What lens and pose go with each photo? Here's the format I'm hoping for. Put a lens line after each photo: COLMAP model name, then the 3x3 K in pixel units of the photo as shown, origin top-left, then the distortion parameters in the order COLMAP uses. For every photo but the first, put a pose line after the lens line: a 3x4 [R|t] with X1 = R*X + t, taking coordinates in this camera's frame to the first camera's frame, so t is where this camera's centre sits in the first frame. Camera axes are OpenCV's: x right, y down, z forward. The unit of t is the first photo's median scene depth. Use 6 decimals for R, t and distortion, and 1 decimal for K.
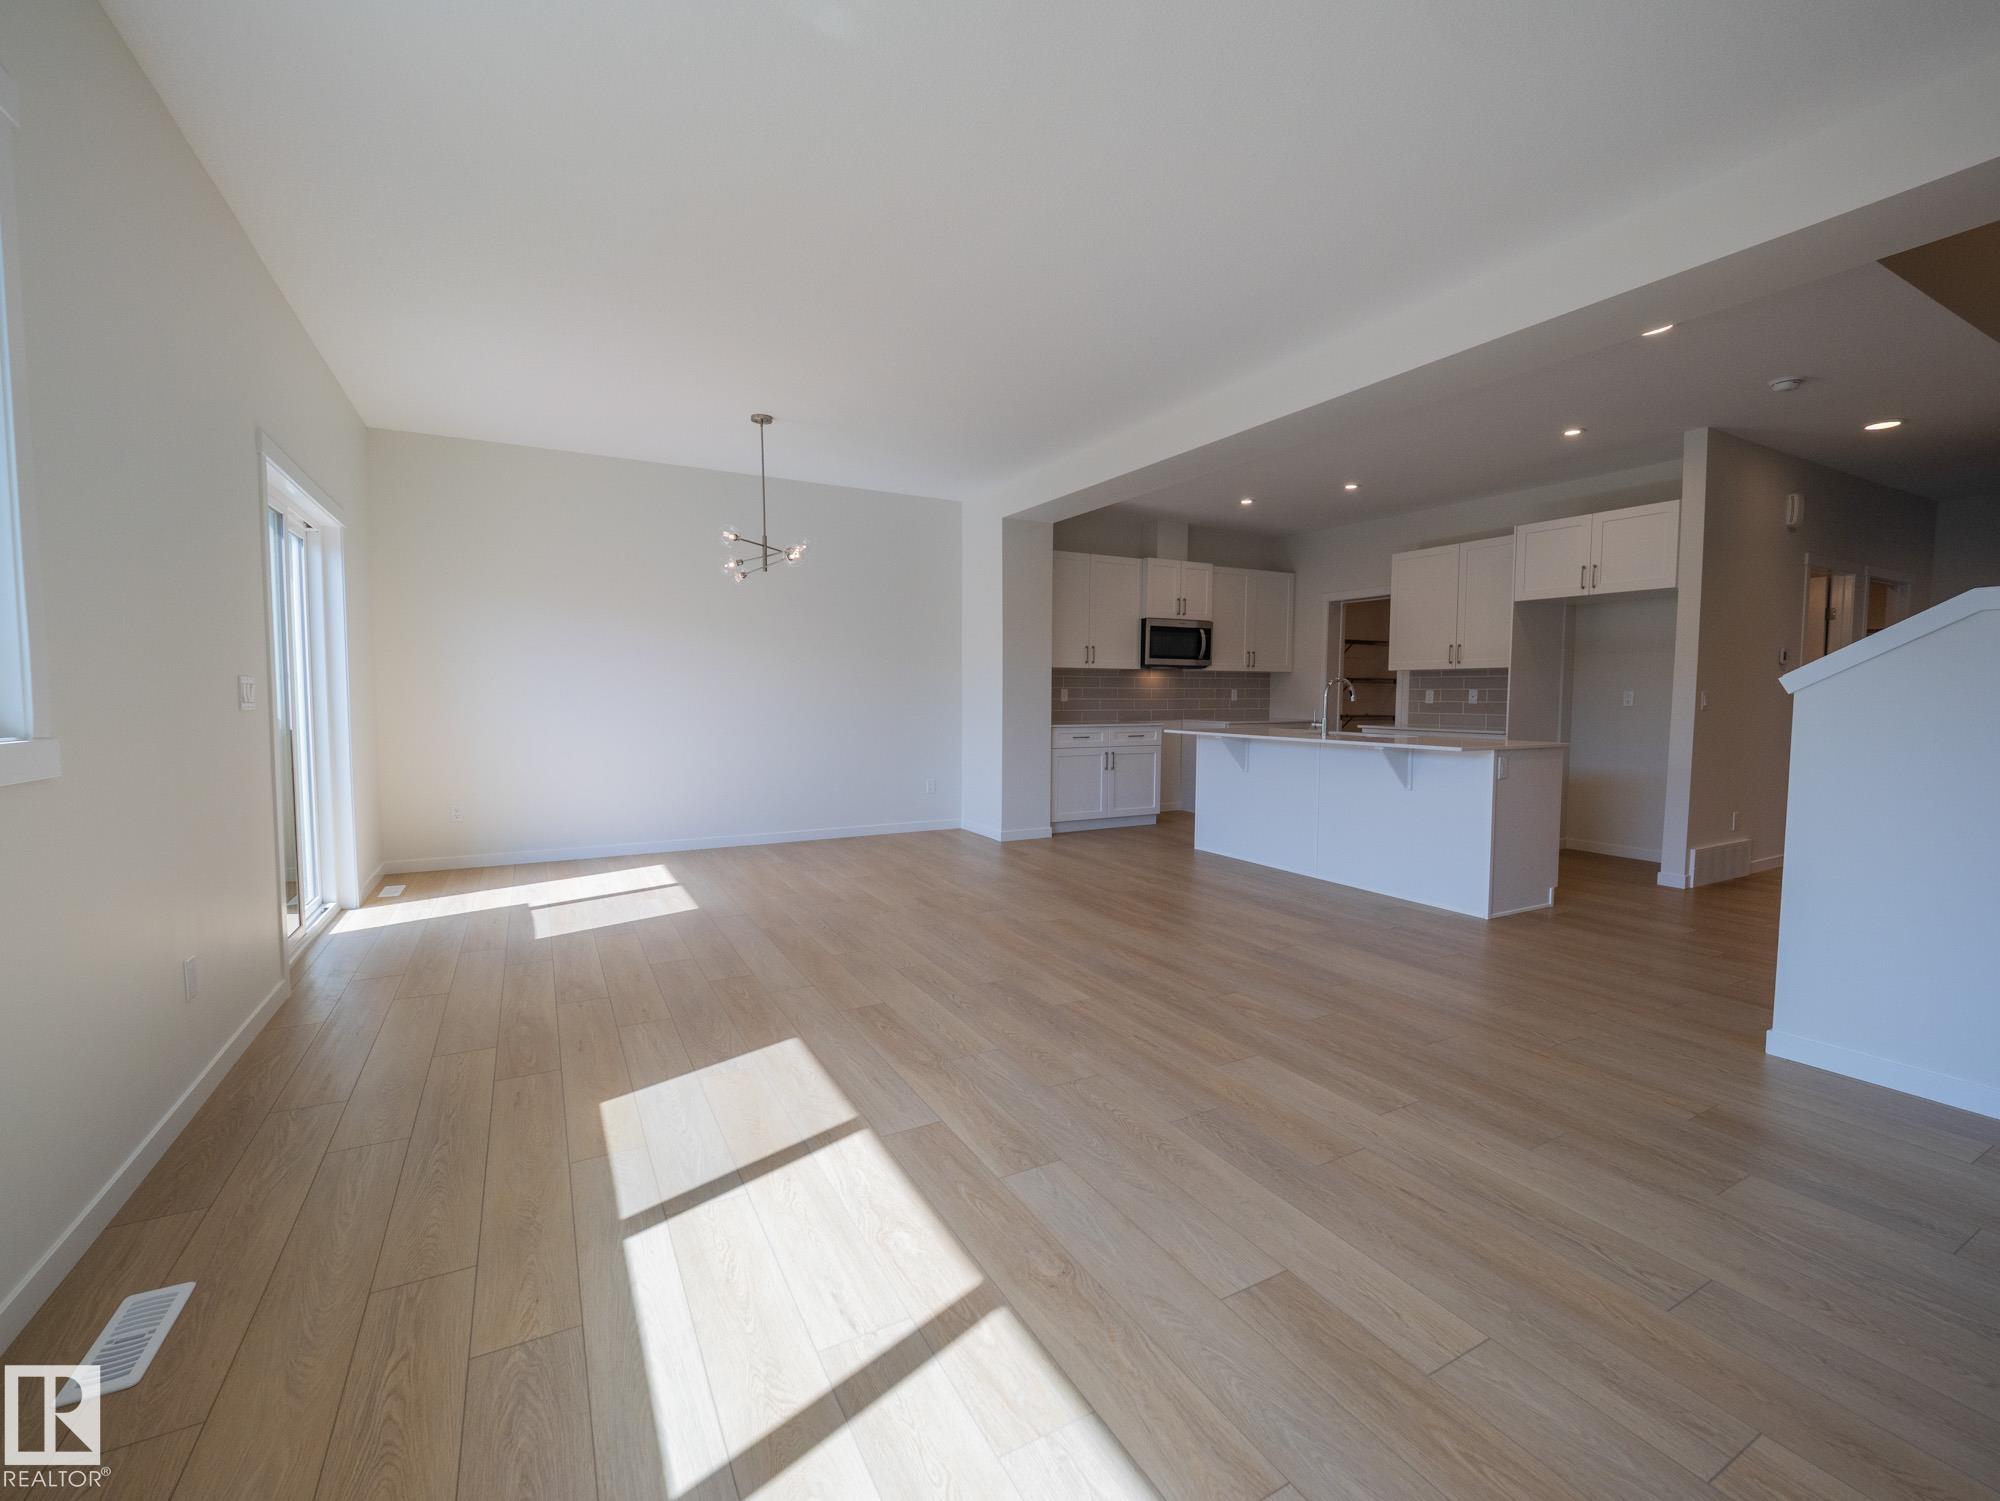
lens RADIAL K [[833.0, 0, 996.6], [0, 833.0, 747.9], [0, 0, 1]] dist [-0.001929, -0.000890]
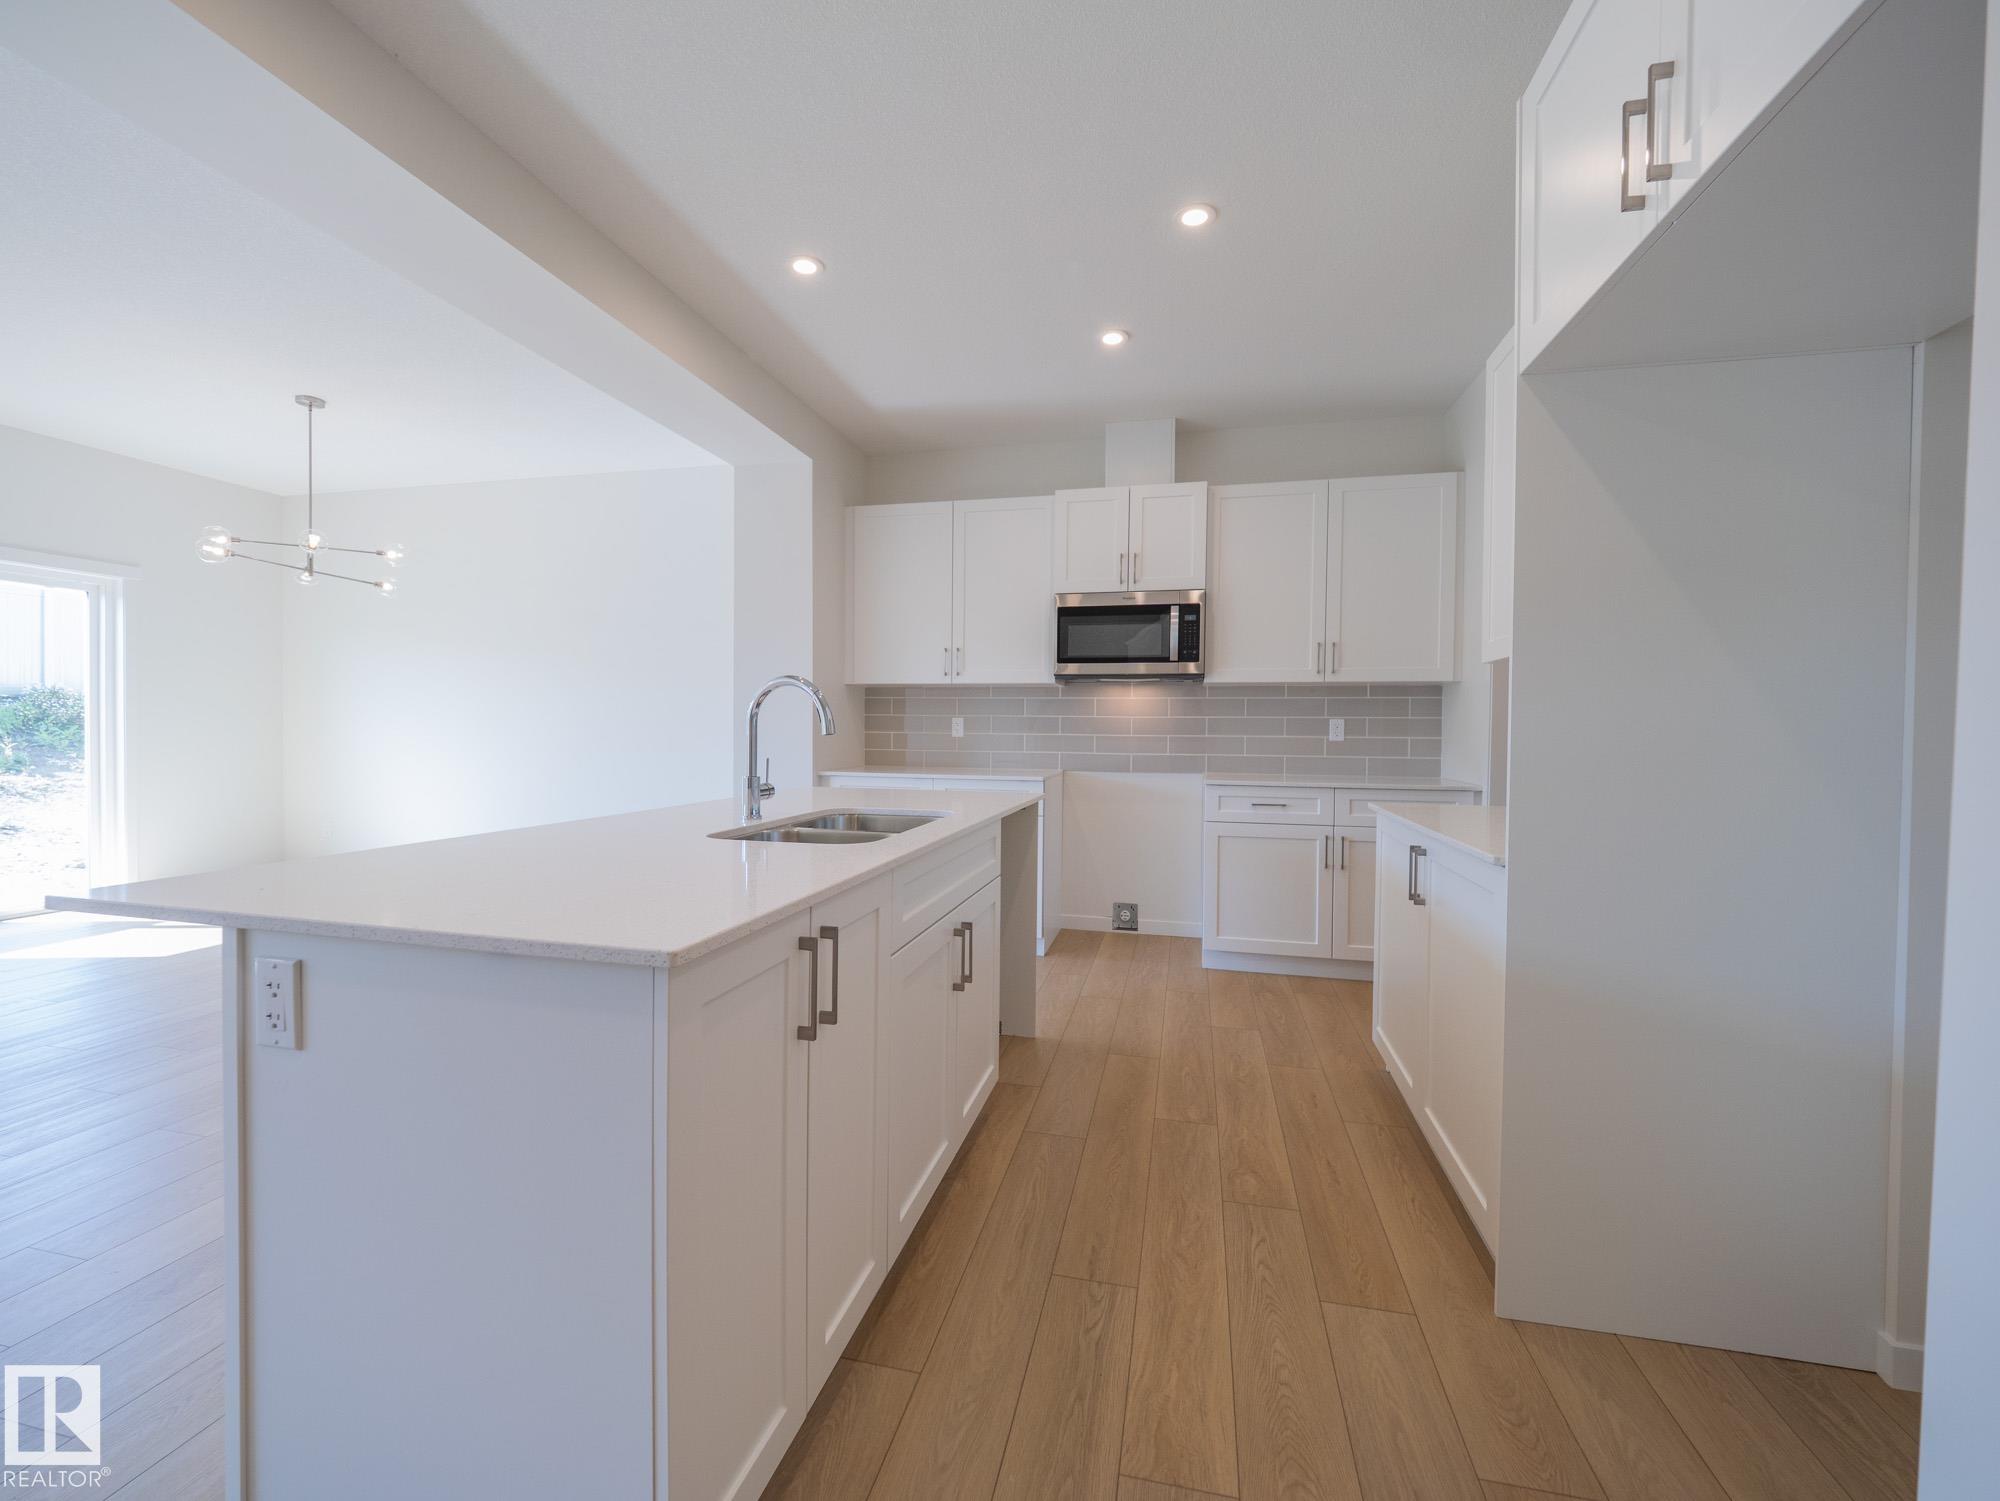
lens RADIAL K [[838.1, 0, 995.4], [0, 838.1, 749.6], [0, 0, 1]] dist [-0.009227, 0.003106]
pose [[0.744984, 0.018636, -0.666822, 0.644273], [-0.051358, 0.998245, -0.029479, -0.034898], [0.665102, 0.056208, 0.744634, 0.653733]]
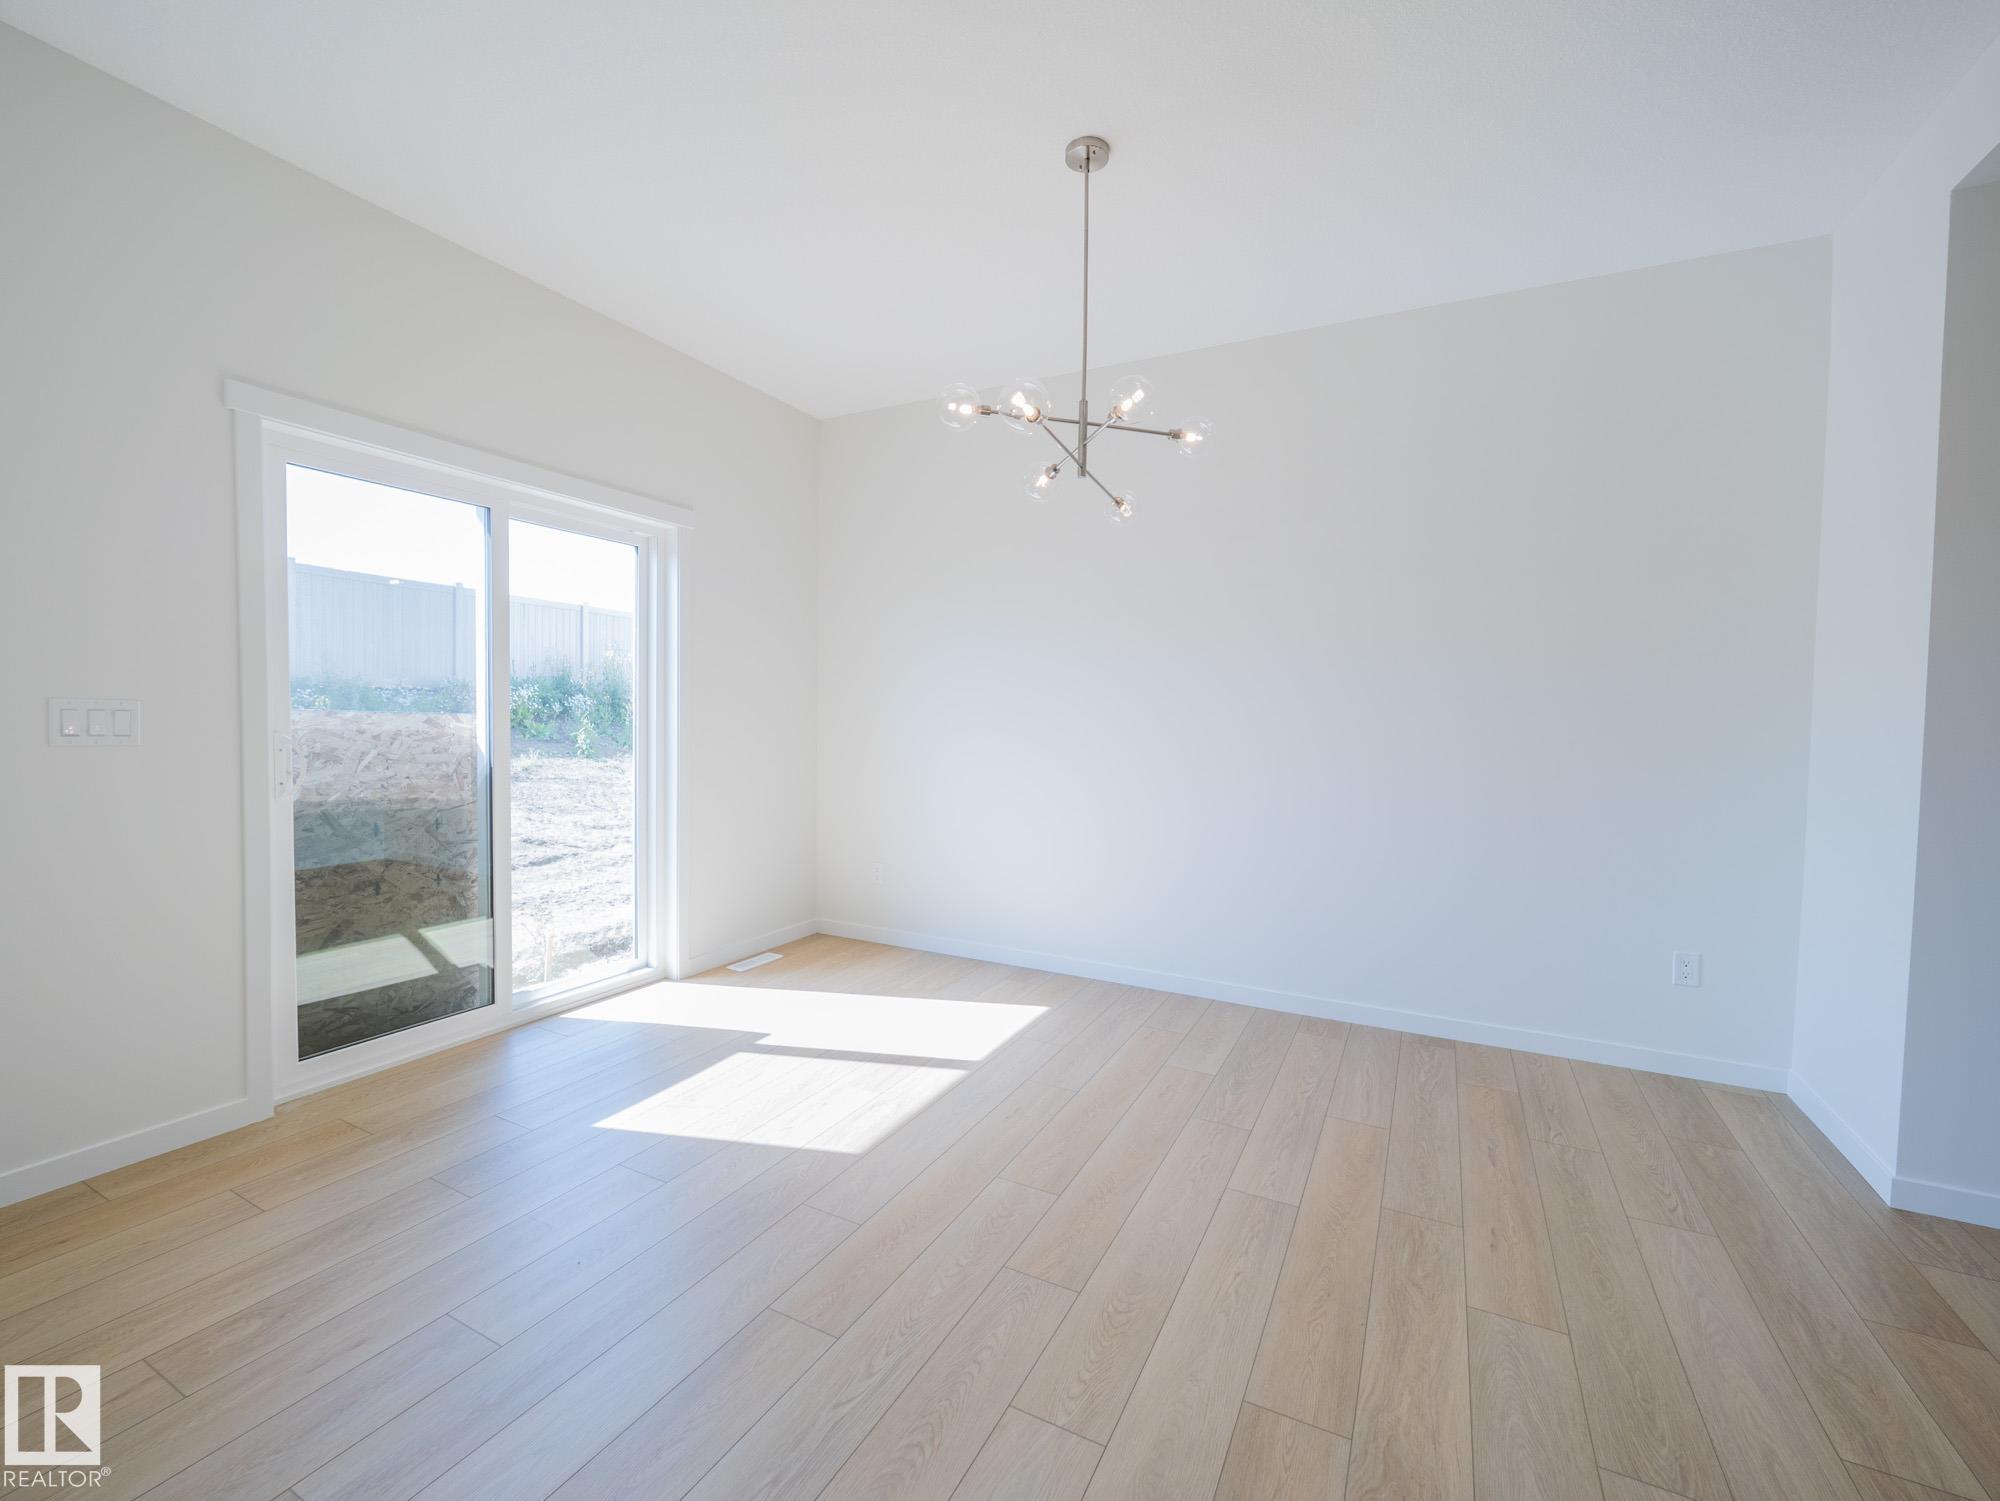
lens RADIAL K [[853.7, 0, 992.0], [0, 853.7, 747.9], [0, 0, 1]] dist [-0.000808, -0.006765]
pose [[0.554735, 0.034856, -0.831297, 0.077585], [-0.068980, 0.997609, -0.004201, -0.041698], [0.829163, 0.059673, 0.555813, 0.543951]]
